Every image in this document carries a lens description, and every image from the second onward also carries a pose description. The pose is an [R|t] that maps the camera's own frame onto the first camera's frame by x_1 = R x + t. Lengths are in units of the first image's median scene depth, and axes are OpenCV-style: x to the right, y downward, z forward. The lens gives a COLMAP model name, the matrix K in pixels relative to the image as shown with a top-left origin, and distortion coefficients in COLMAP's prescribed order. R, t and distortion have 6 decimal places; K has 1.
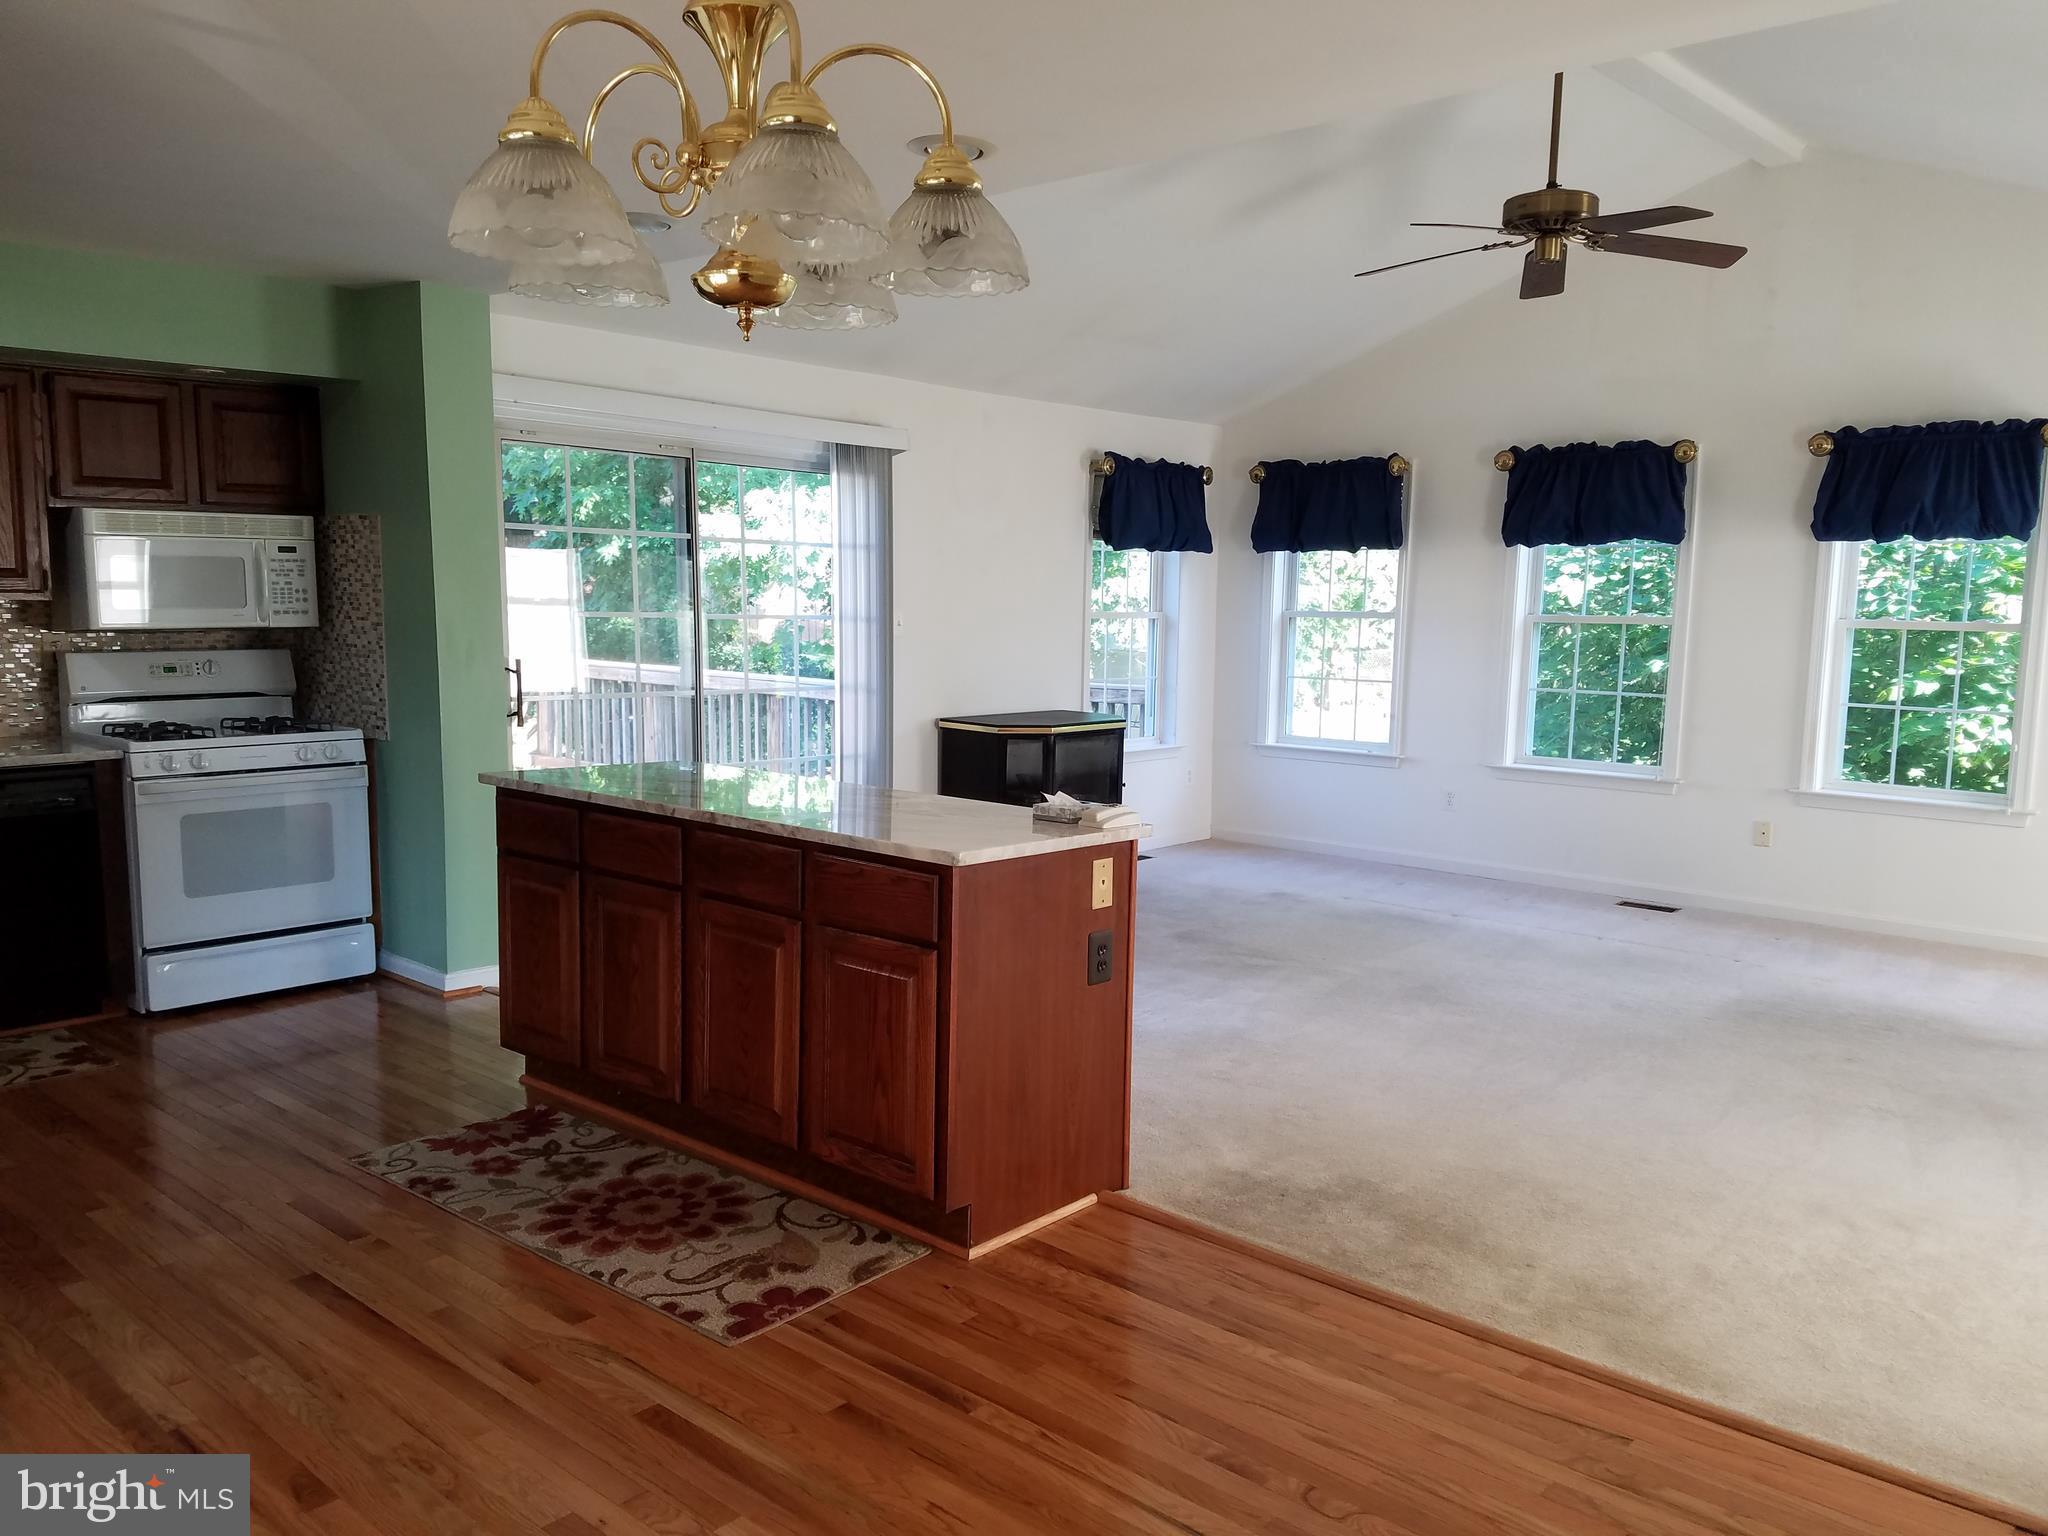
lens RADIAL K [[1600.4, 0, 1024.0], [0, 1600.4, 768.0], [0, 0, 1]] dist [0.089853, -0.123147]
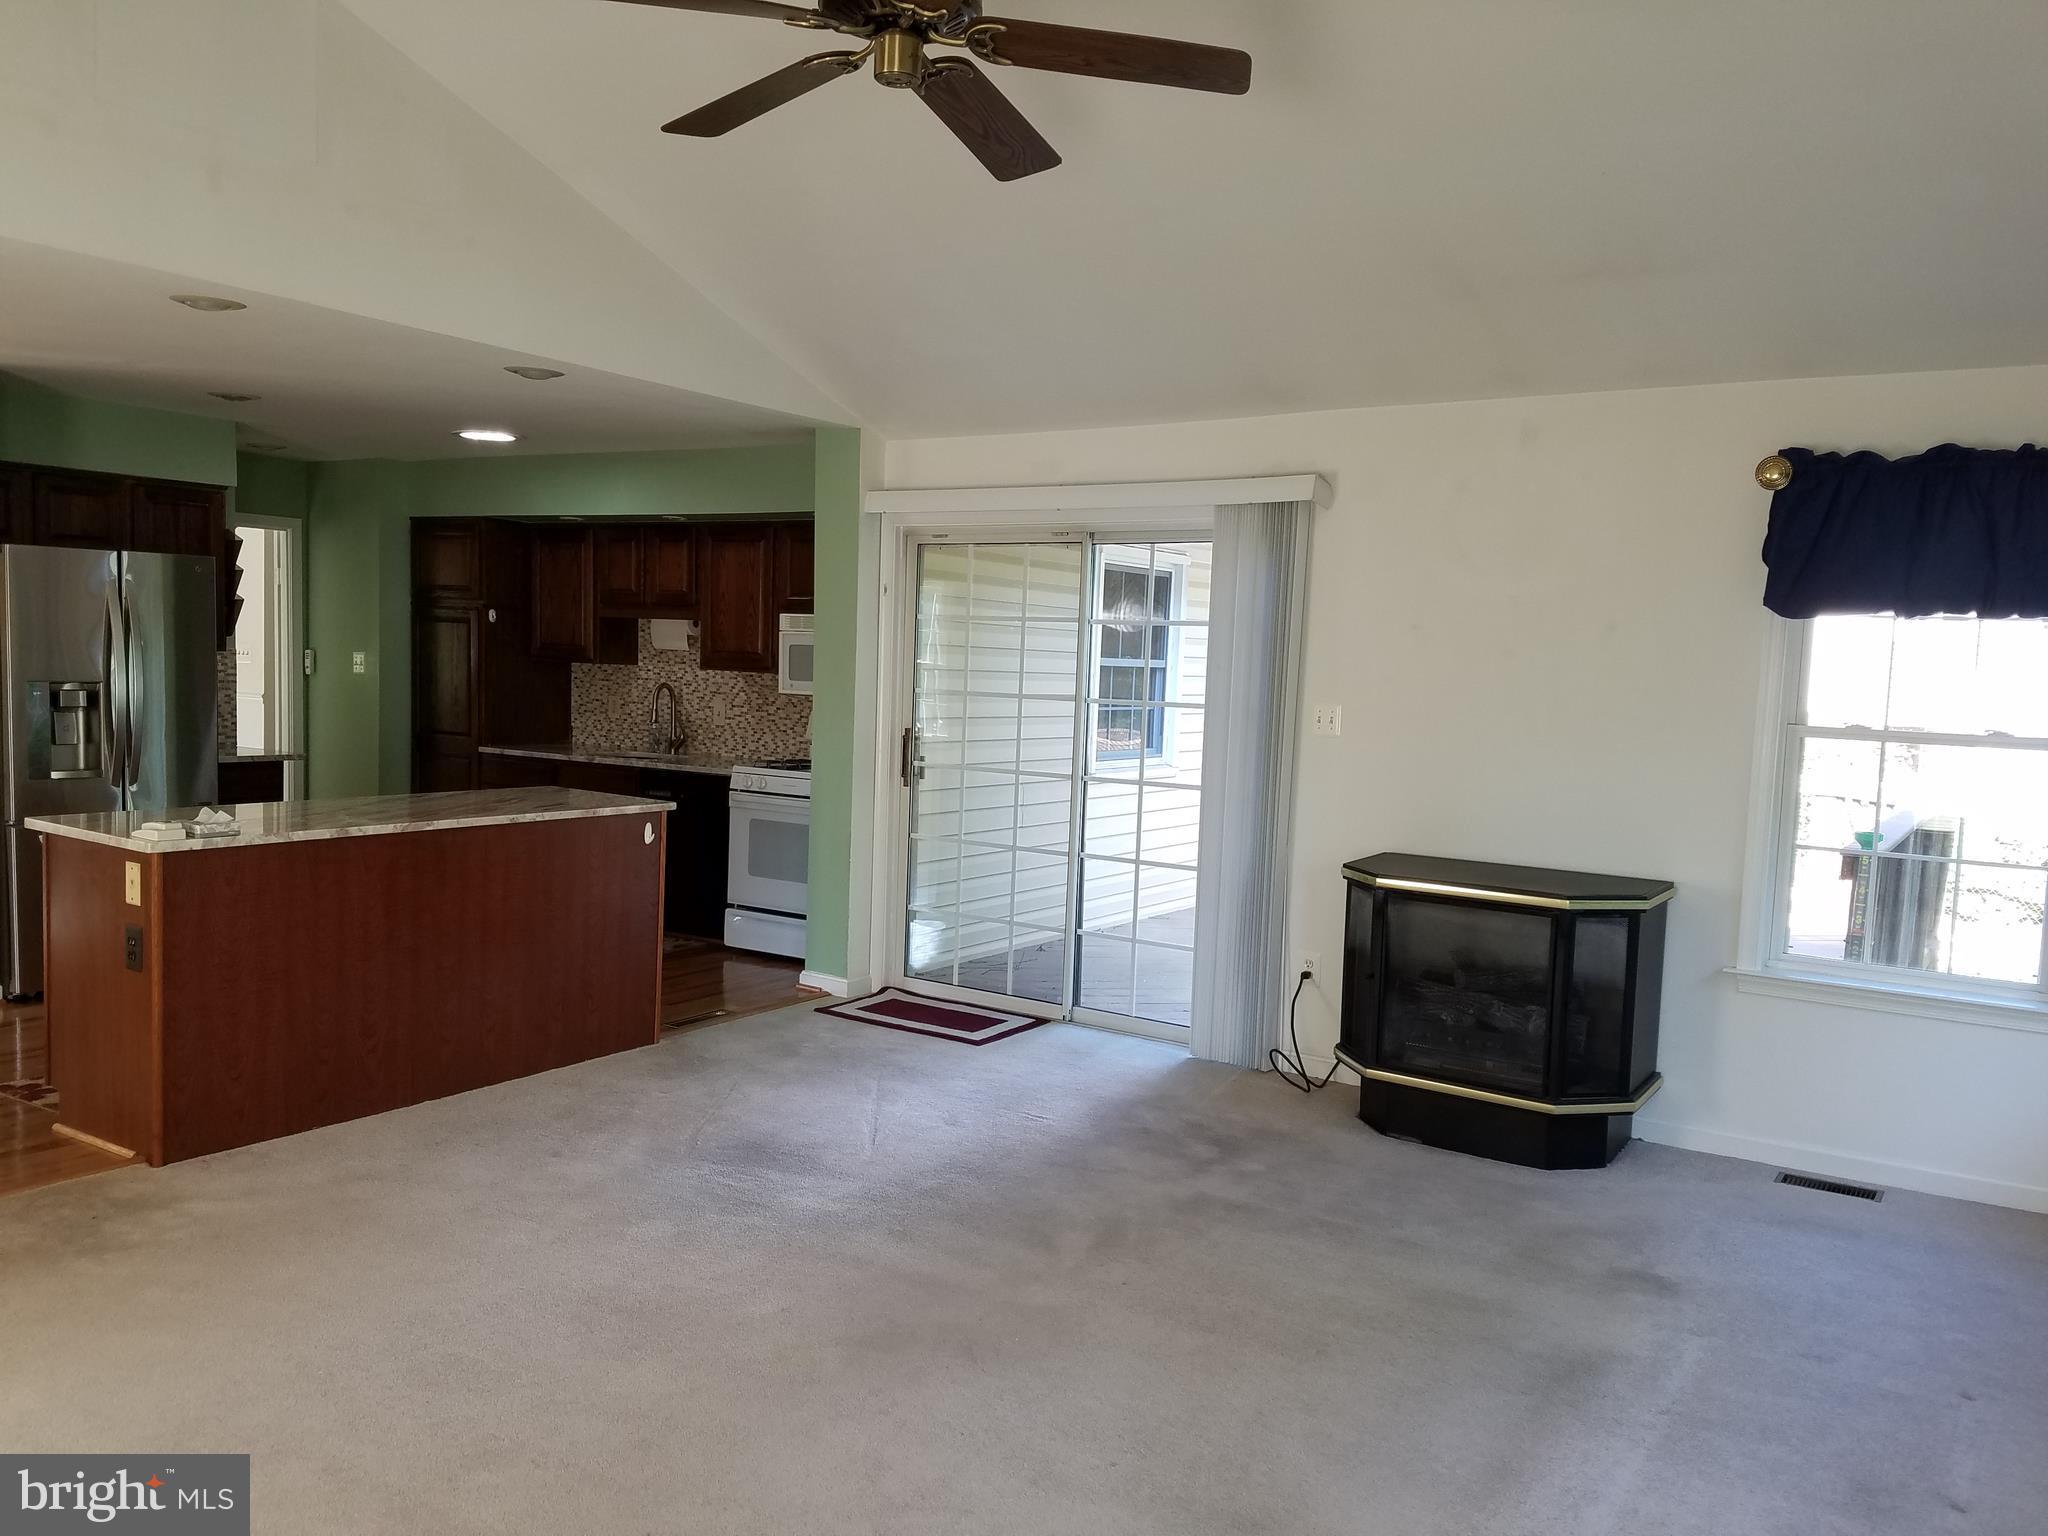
lens RADIAL K [[1563.2, 0, 976.8], [0, 1563.2, 789.0], [0, 0, 1]] dist [0.286007, -0.478643]
pose [[0.117275, 0.076443, -0.990153, 1.151566], [-0.143669, 0.987851, 0.059249, -0.140125], [0.982652, 0.135306, 0.126833, 1.285415]]
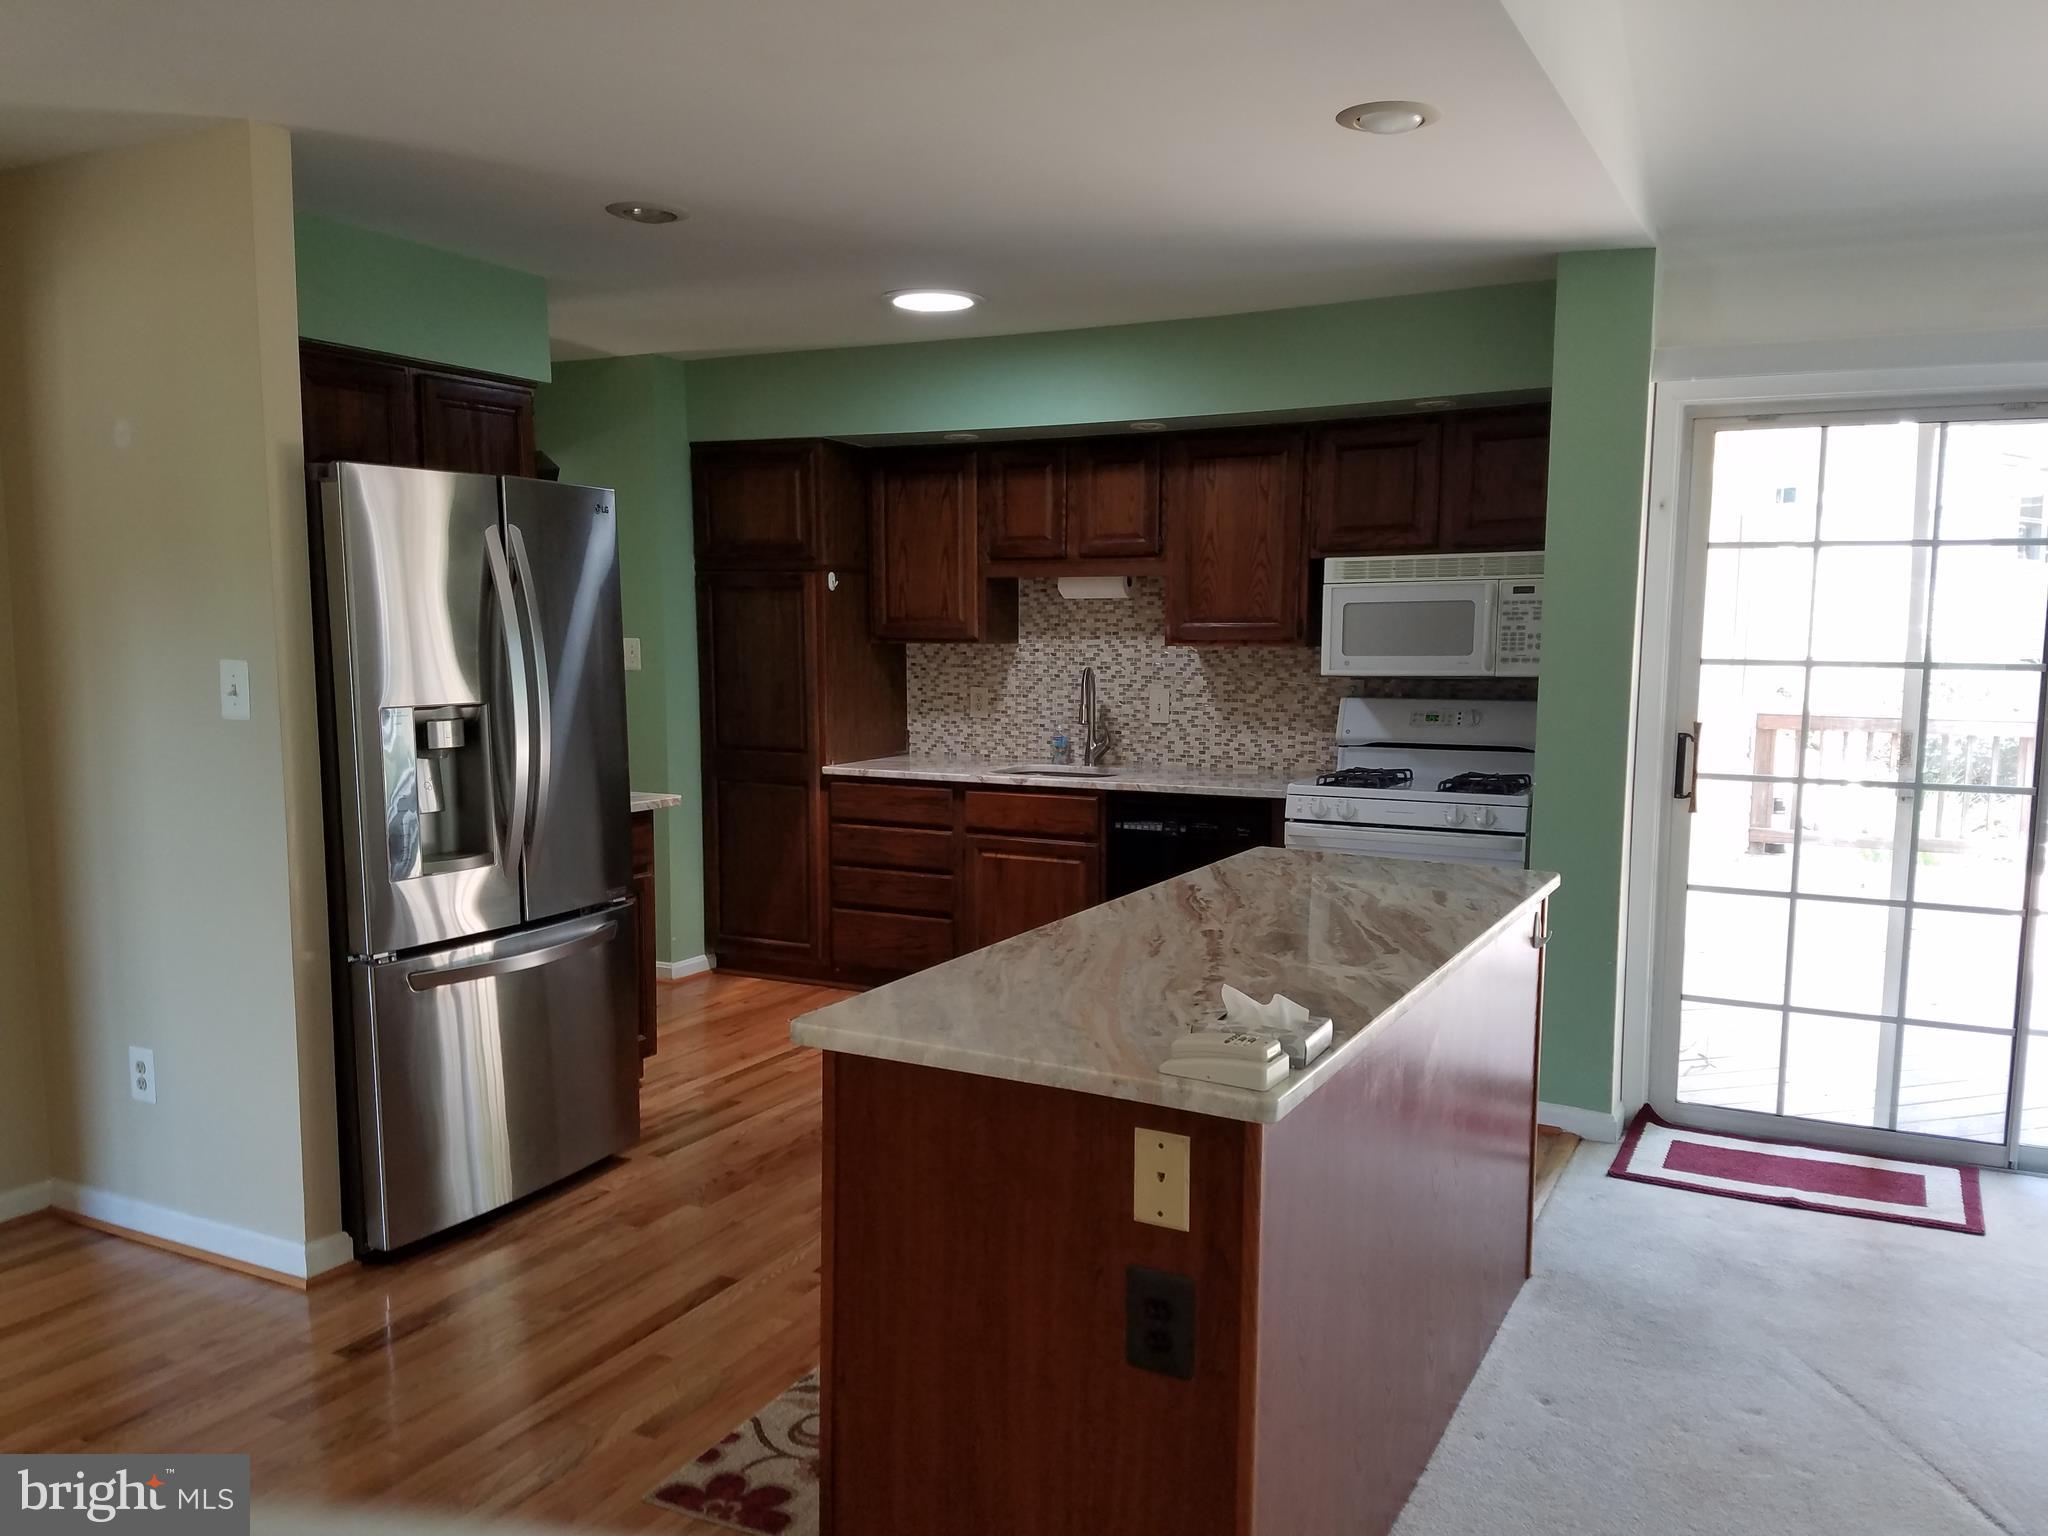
lens RADIAL K [[1561.0, 0, 1004.0], [0, 1561.0, 783.6], [0, 0, 1]] dist [0.184622, -0.289936]
pose [[0.242268, 0.087560, -0.966250, 0.458153], [-0.109413, 0.992032, 0.062463, -0.072280], [0.964020, 0.090588, 0.249918, 0.713263]]
